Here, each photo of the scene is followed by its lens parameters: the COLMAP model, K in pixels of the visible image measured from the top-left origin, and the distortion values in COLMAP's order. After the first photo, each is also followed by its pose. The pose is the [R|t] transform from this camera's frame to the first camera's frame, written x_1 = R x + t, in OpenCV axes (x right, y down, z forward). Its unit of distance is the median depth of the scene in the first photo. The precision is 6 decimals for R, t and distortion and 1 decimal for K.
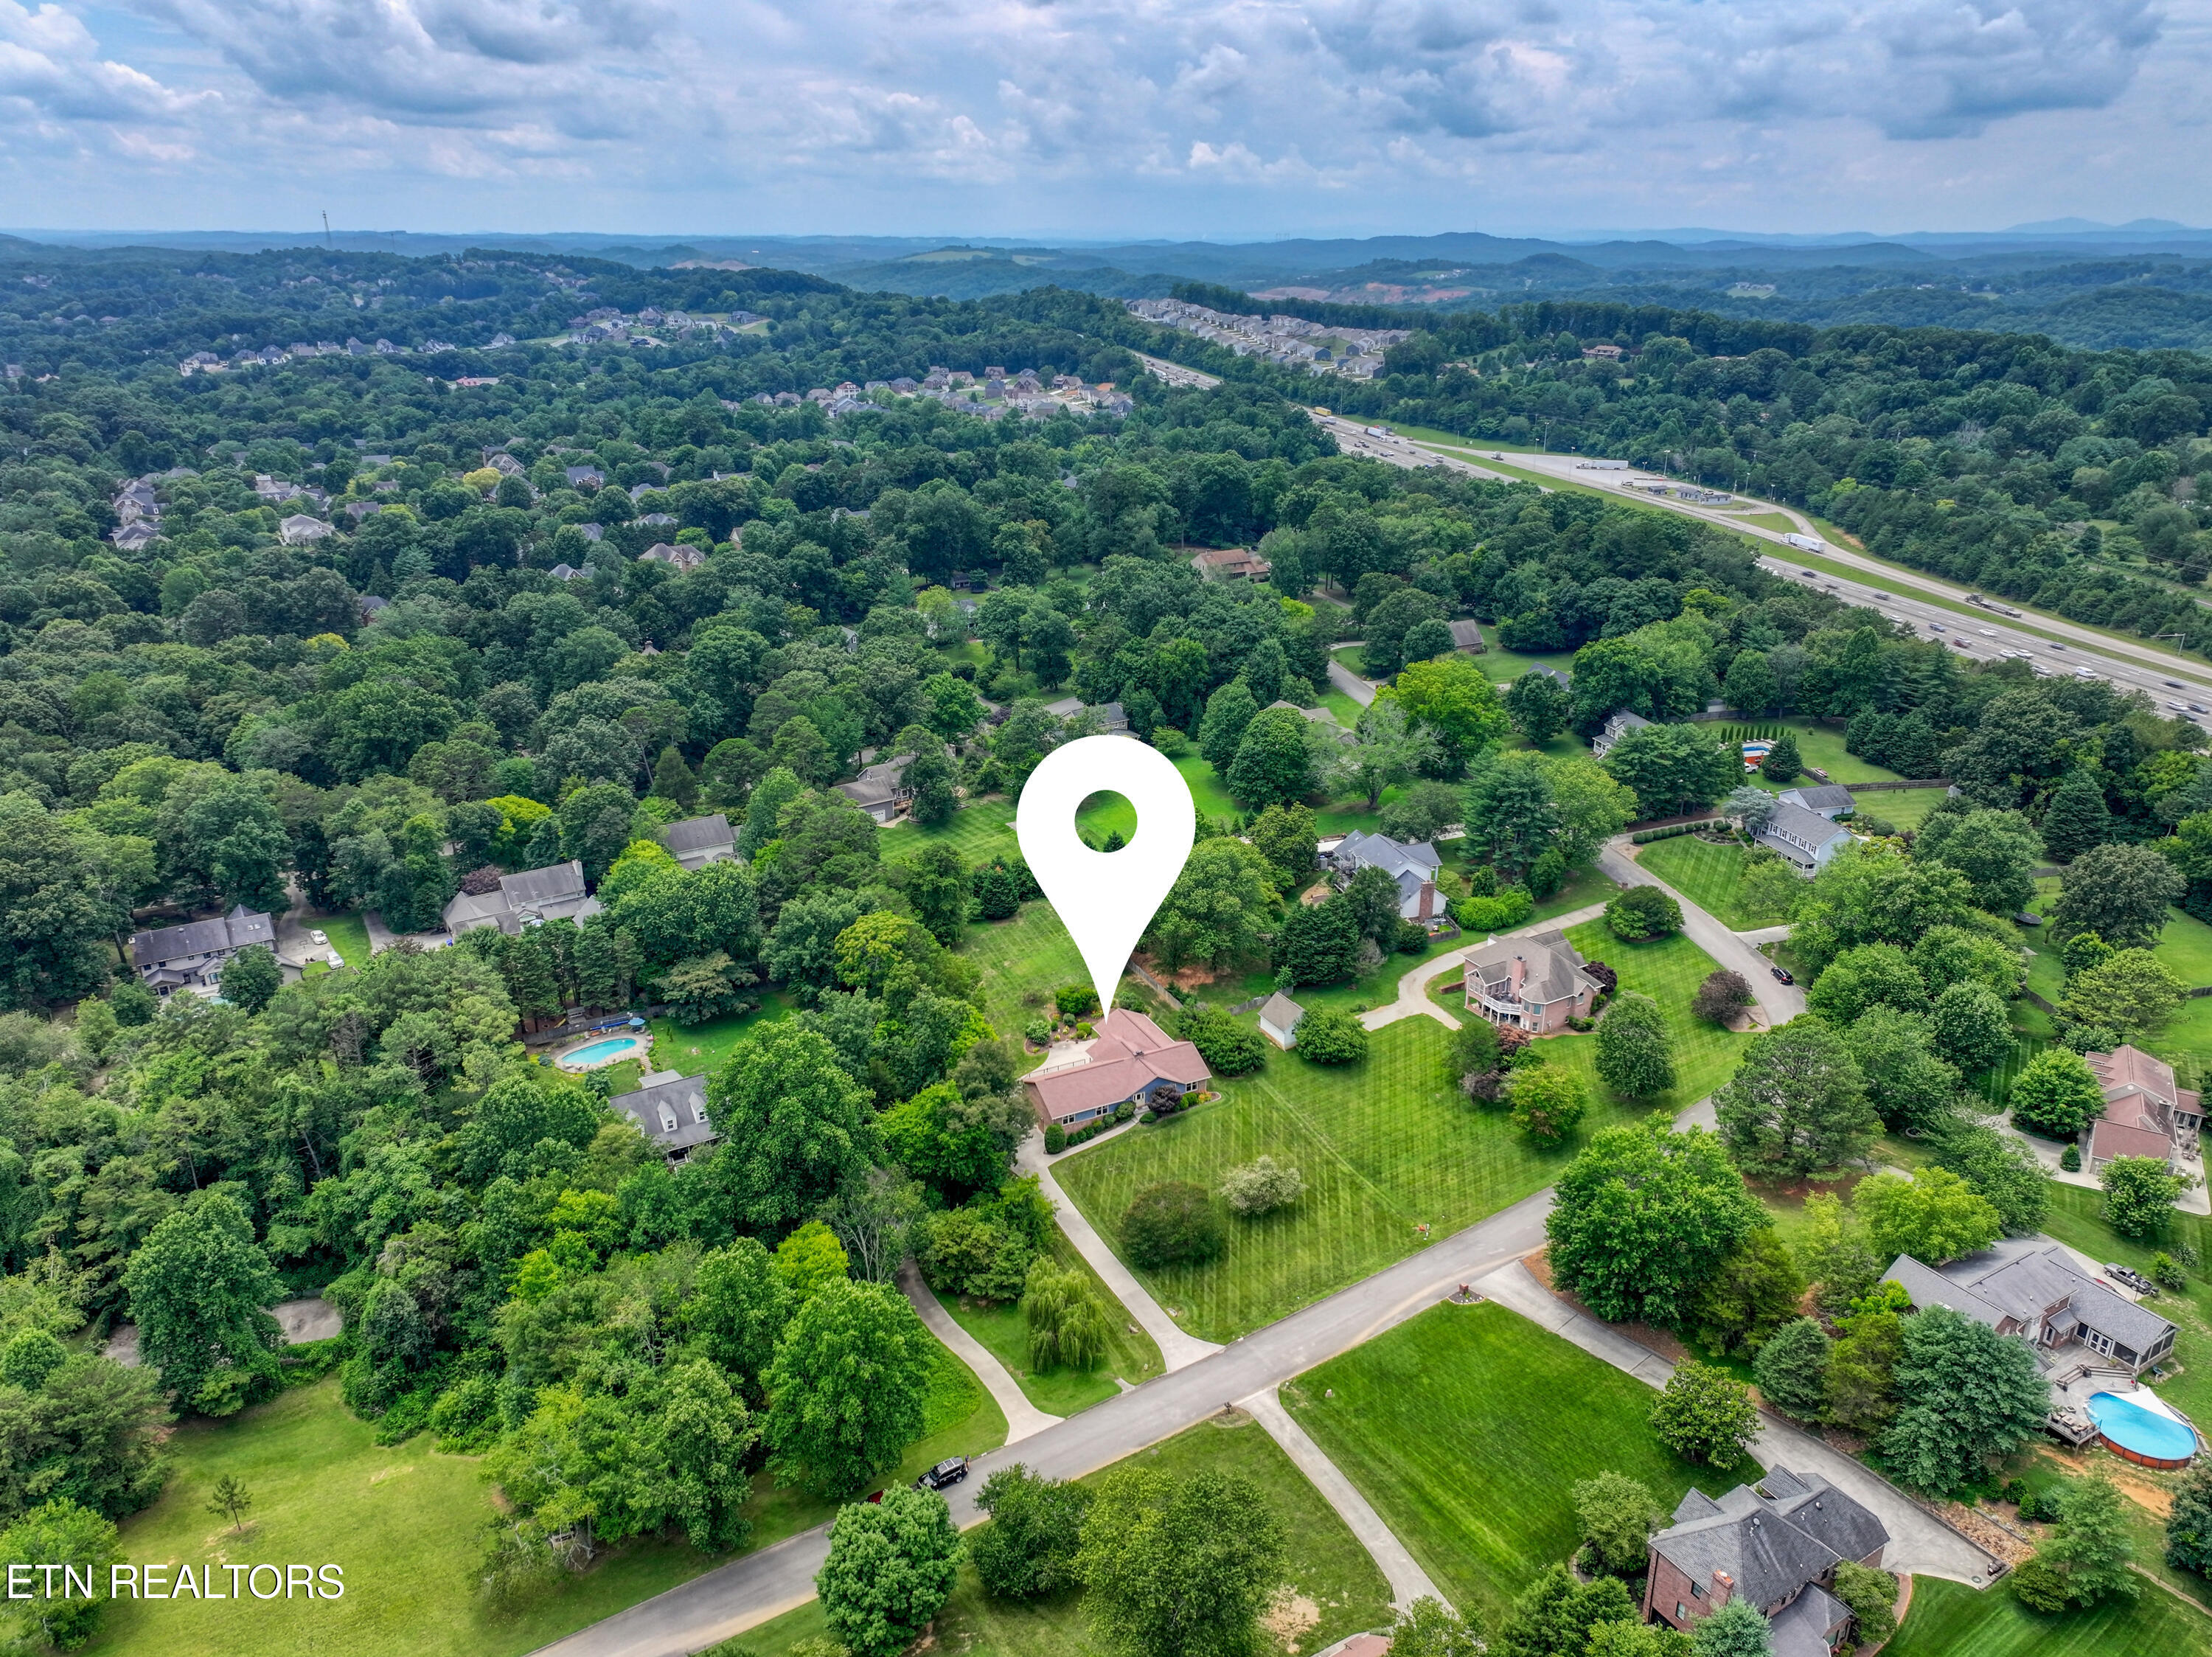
lens RADIAL K [[1554.8, 0, 1107.0], [0, 1554.8, 835.0], [0, 0, 1]] dist [0.001657, 0.018205]
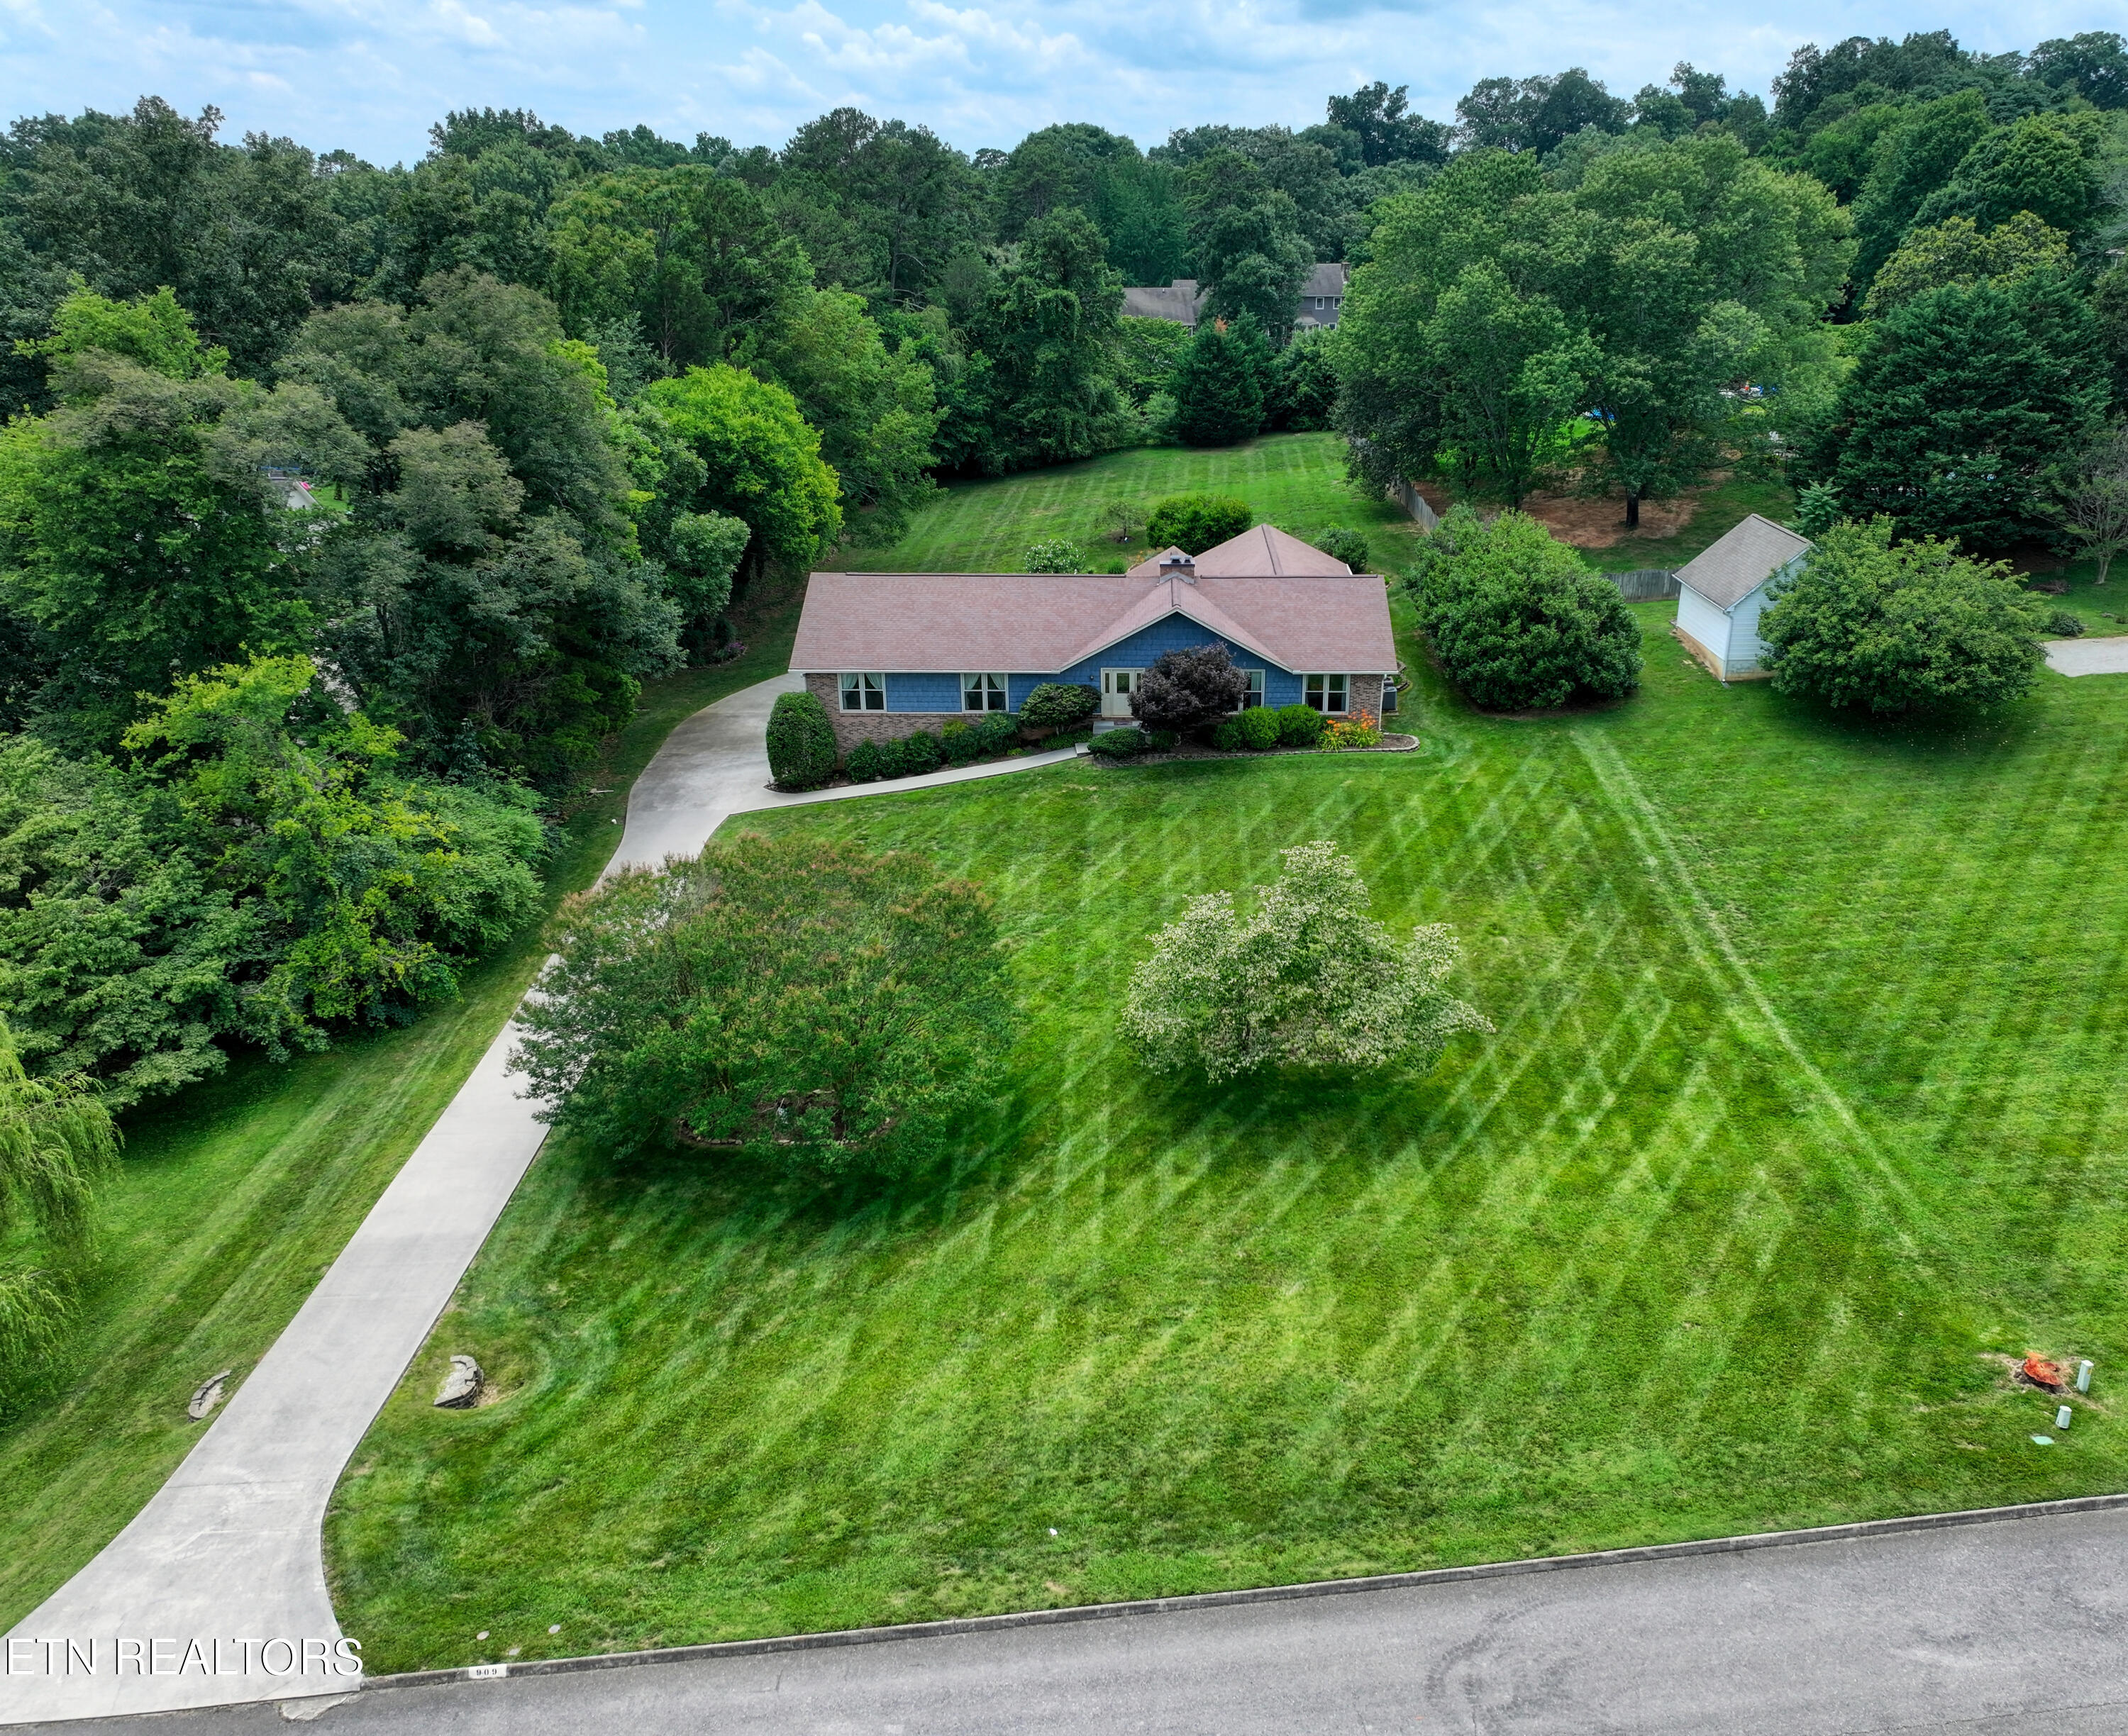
lens RADIAL K [[1648.0, 0, 1150.8], [0, 1648.0, 848.2], [0, 0, 1]] dist [0.005821, -0.006787]
pose [[0.892860, 0.171443, -0.416424, 0.147158], [-0.166025, 0.984878, 0.049499, 0.166057], [0.418613, 0.024941, 0.907822, 0.647770]]
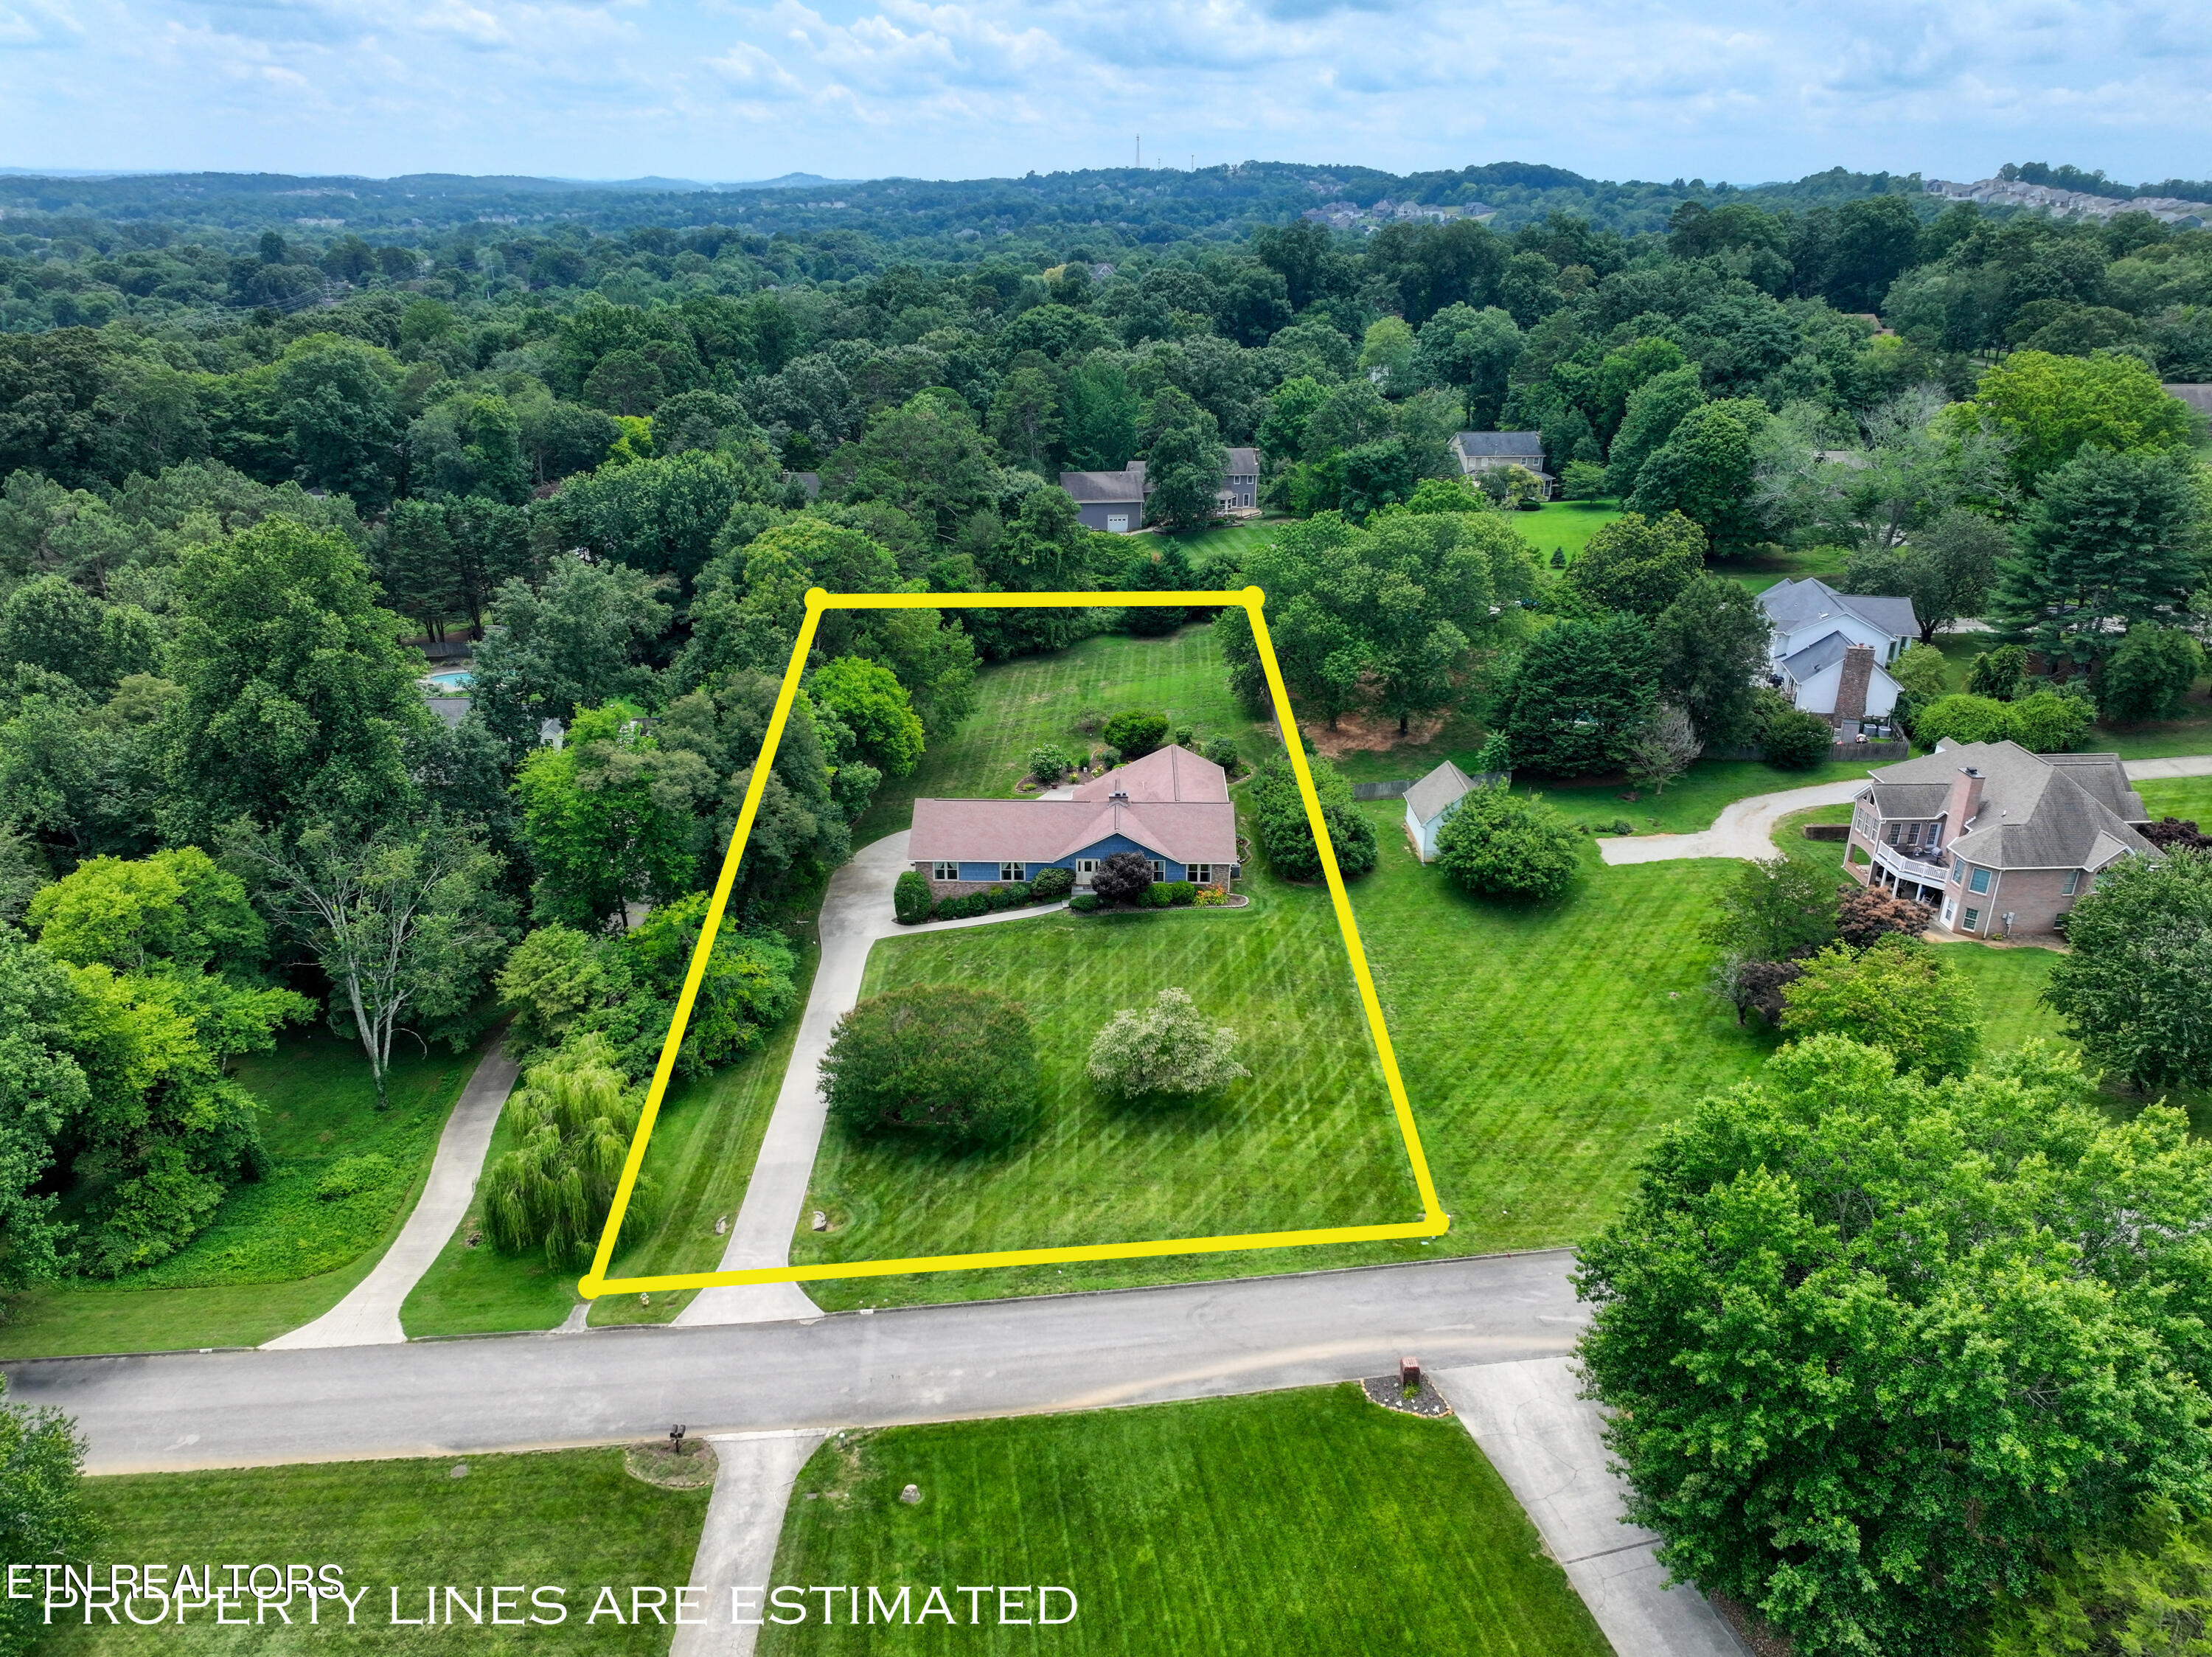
lens RADIAL K [[1554.8, 0, 1096.8], [0, 1554.8, 824.6], [0, 0, 1]] dist [0.001657, 0.018205]
pose [[0.886780, 0.181264, -0.425164, 0.229440], [-0.171799, 0.983250, 0.060870, 0.108833], [0.429076, 0.019064, 0.903067, 0.458355]]
